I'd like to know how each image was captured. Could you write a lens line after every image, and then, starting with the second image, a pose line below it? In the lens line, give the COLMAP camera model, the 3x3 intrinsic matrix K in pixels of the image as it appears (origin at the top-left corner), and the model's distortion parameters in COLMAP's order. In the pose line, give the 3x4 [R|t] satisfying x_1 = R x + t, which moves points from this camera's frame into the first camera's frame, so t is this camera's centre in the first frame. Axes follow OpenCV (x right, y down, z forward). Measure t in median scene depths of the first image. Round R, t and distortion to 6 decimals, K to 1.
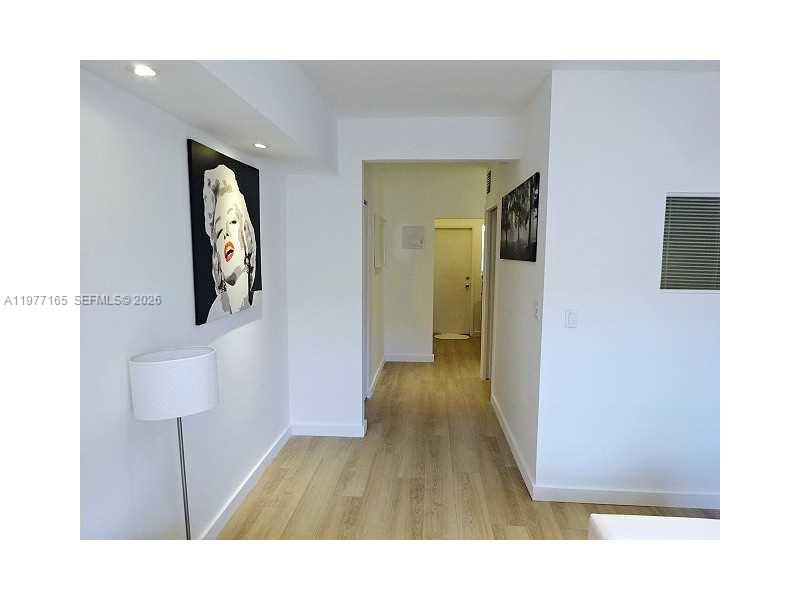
lens RADIAL K [[467.9, 0, 400.0], [0, 467.9, 300.0], [0, 0, 1]] dist [-0.000803, -0.000080]
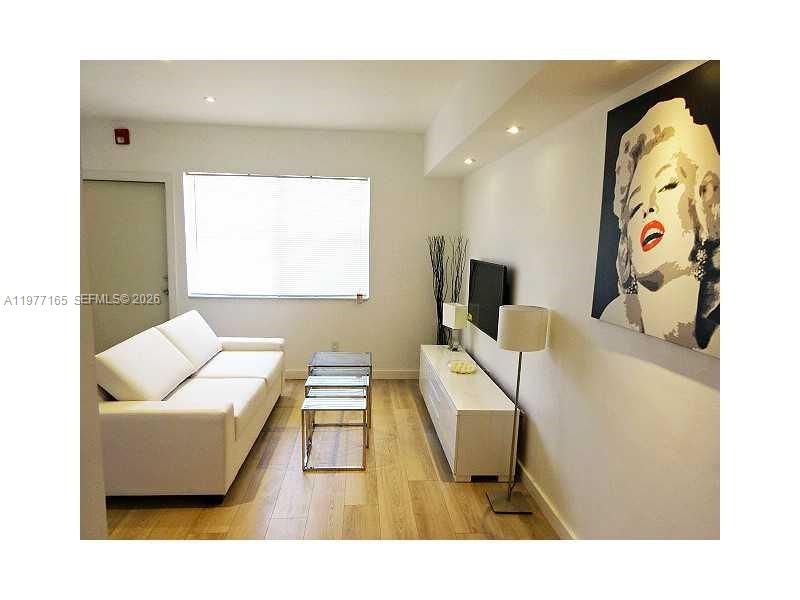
lens RADIAL K [[467.9, 0, 400.0], [0, 467.9, 300.0], [0, 0, 1]] dist [-0.000803, -0.000080]
pose [[-0.987784, -0.013114, -0.155275, 0.071634], [-0.049453, 0.971323, 0.232563, -0.147005], [0.147772, 0.237401, -0.960106, 1.547477]]
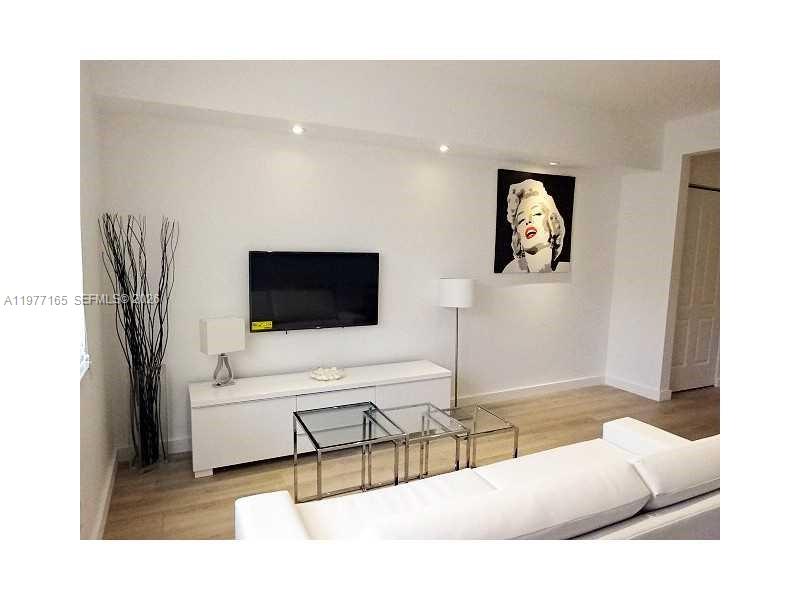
lens RADIAL K [[467.9, 0, 400.0], [0, 467.9, 300.0], [0, 0, 1]] dist [-0.000803, -0.000080]
pose [[0.492366, 0.104982, -0.864034, 0.800670], [-0.112036, 0.992085, 0.056697, 0.081449], [0.863148, 0.068887, 0.500231, -0.165482]]
